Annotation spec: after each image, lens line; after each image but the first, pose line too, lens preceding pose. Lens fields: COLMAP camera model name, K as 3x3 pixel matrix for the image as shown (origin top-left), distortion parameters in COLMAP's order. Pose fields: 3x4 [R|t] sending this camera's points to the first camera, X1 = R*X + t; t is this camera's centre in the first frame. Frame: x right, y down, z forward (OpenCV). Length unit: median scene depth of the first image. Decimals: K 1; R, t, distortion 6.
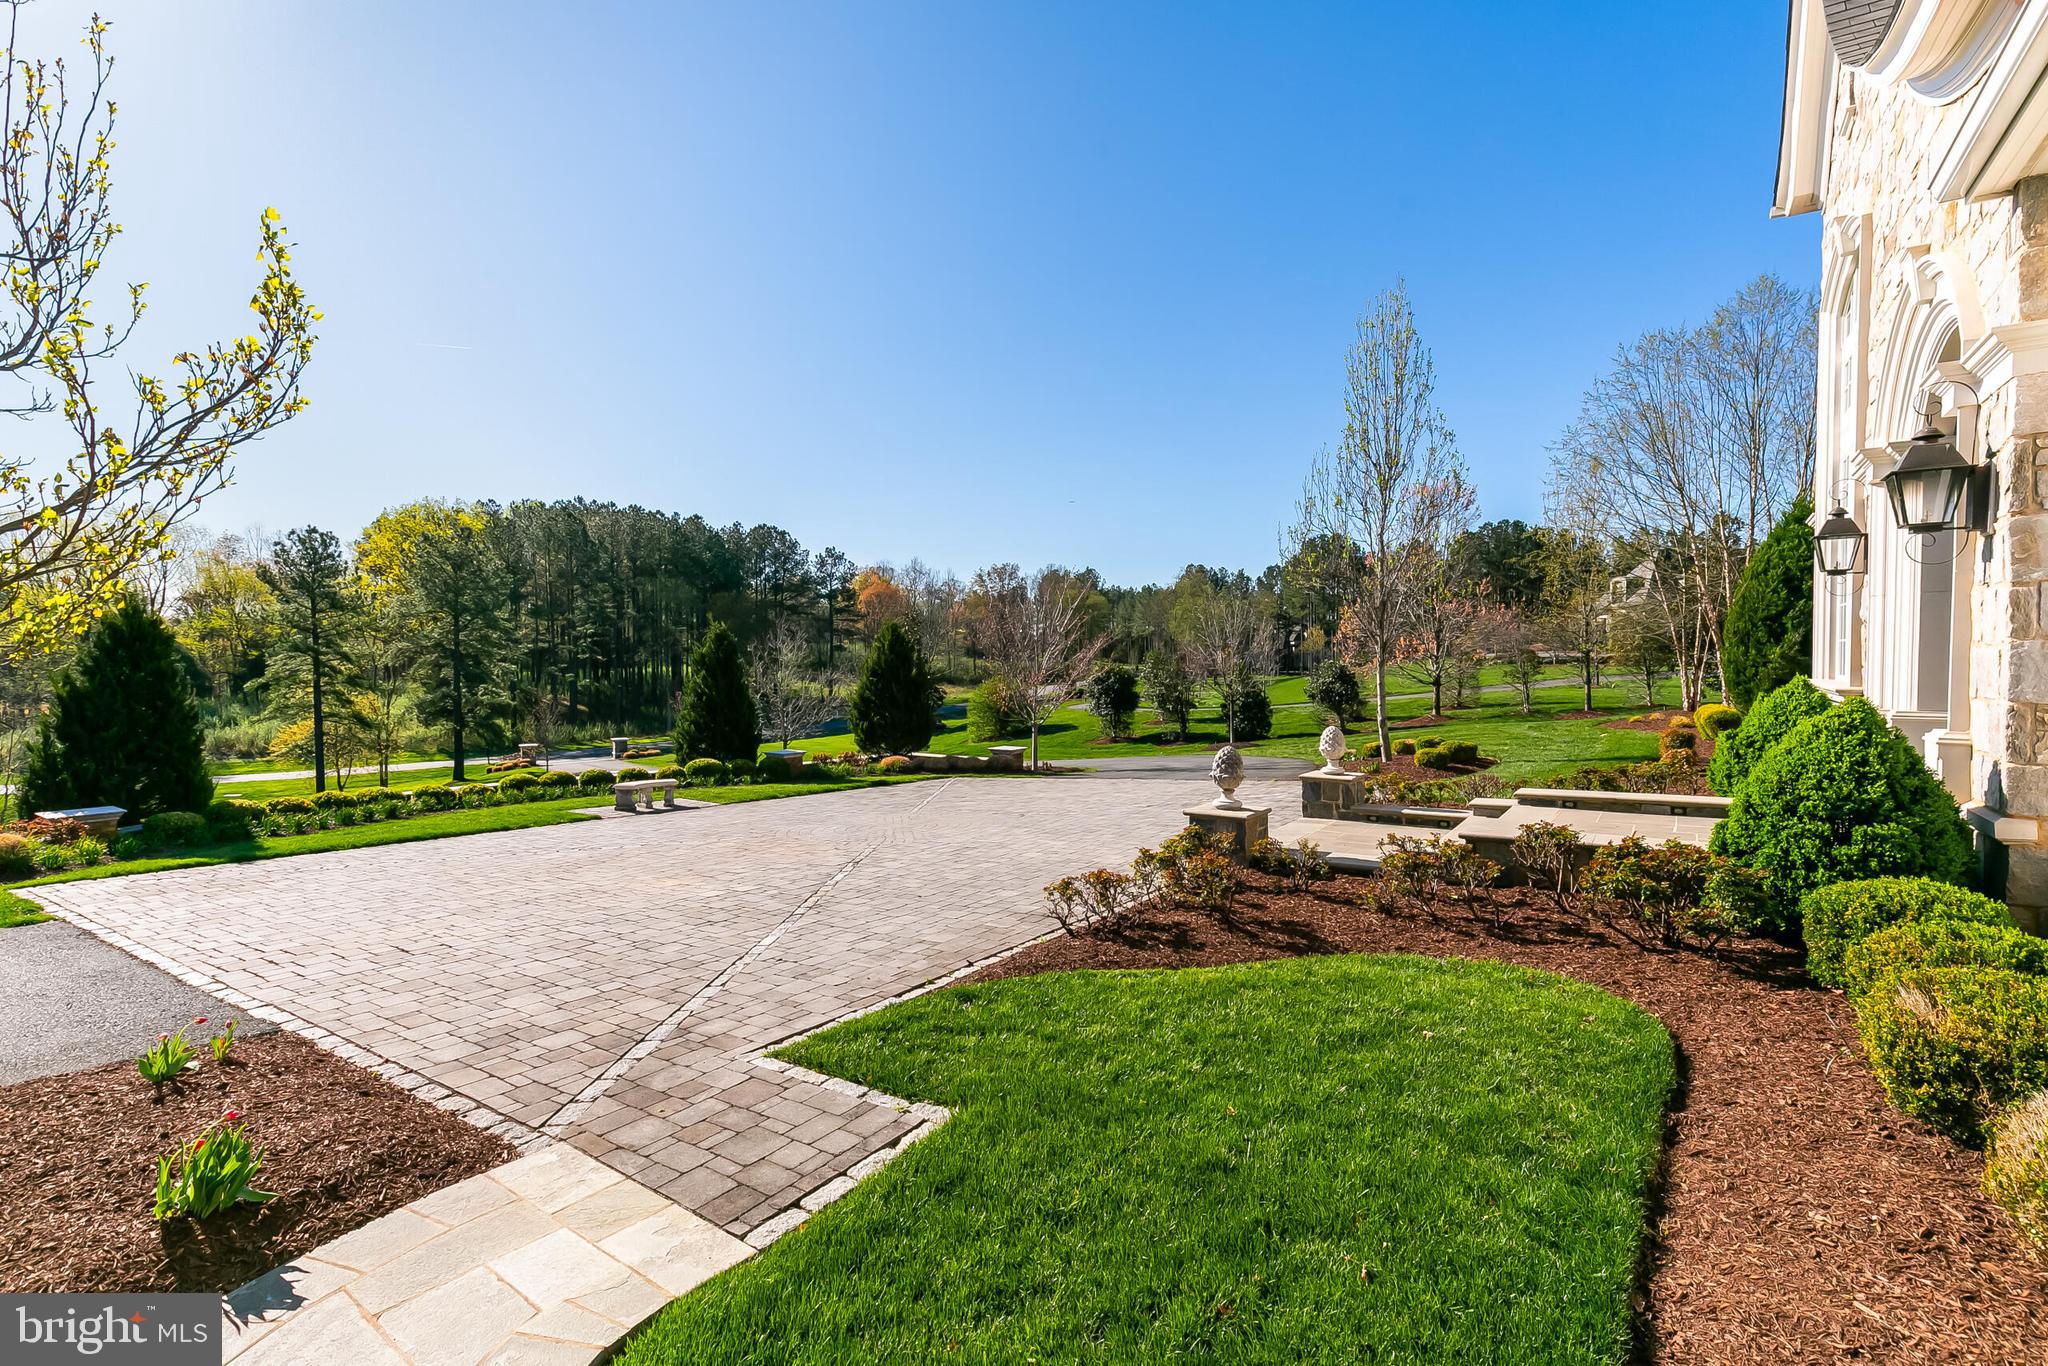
lens RADIAL K [[919.8, 0, 1024.0], [0, 919.8, 683.0], [0, 0, 1]] dist [-0.014496, 0.000149]
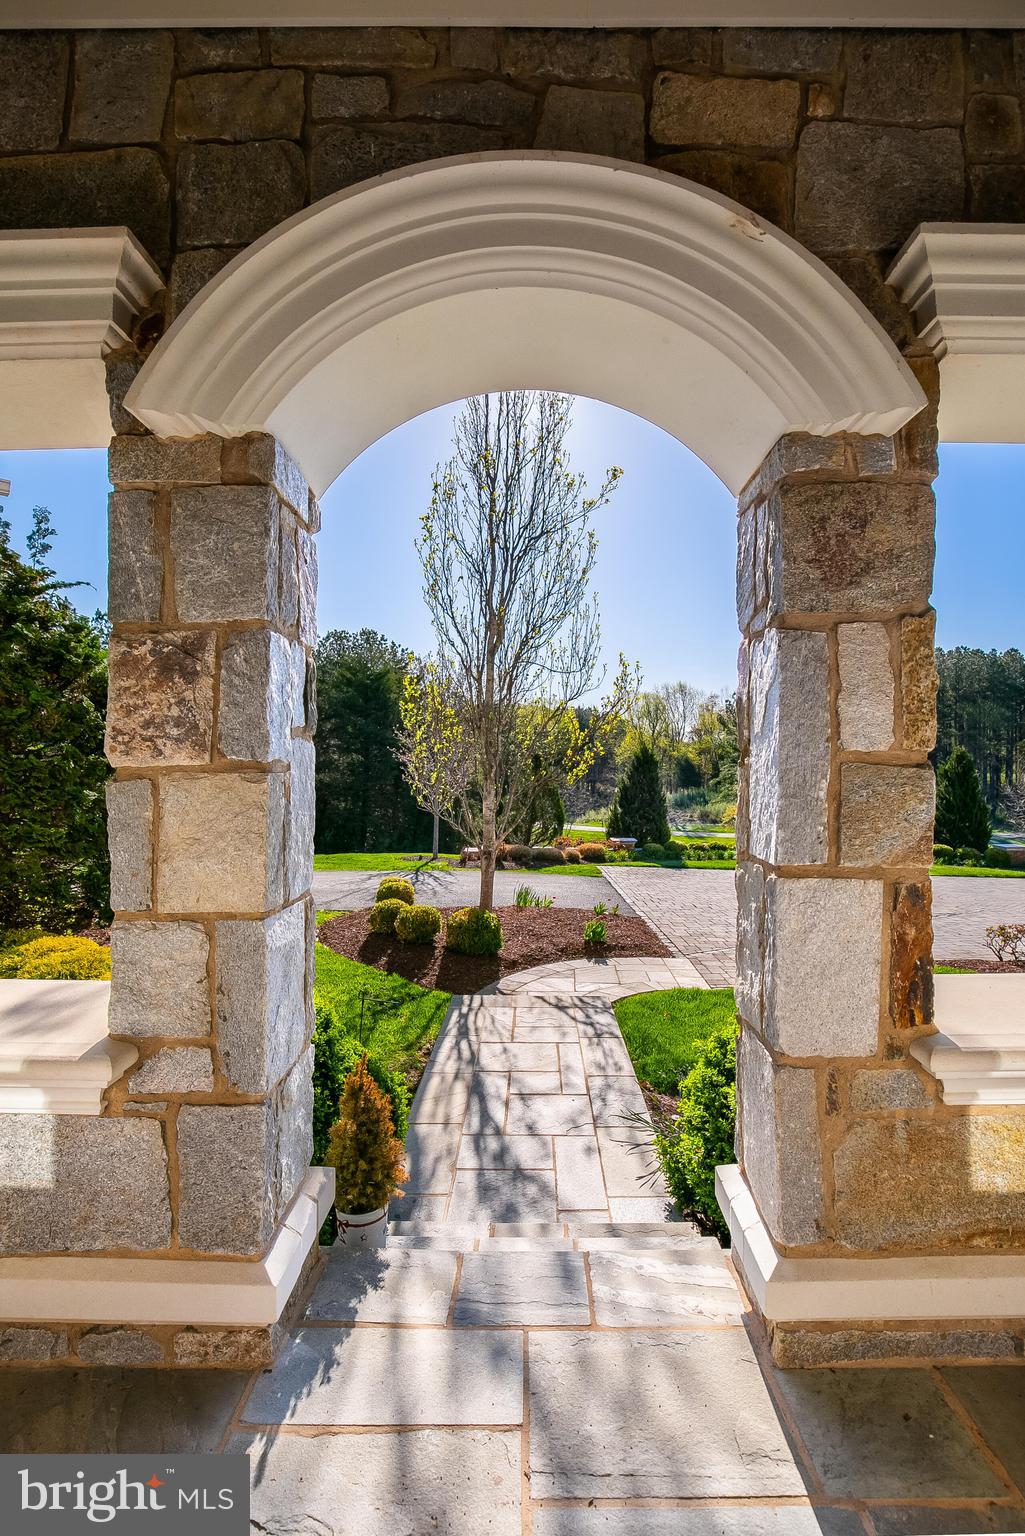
lens RADIAL K [[689.8, 0, 512.5], [0, 689.8, 768.0], [0, 0, 1]] dist [-0.014496, 0.000149]
pose [[0.533035, 0.004708, -0.846080, 0.253466], [-0.022684, 0.999705, -0.008728, -0.014794], [0.845789, 0.023845, 0.532984, -0.153924]]
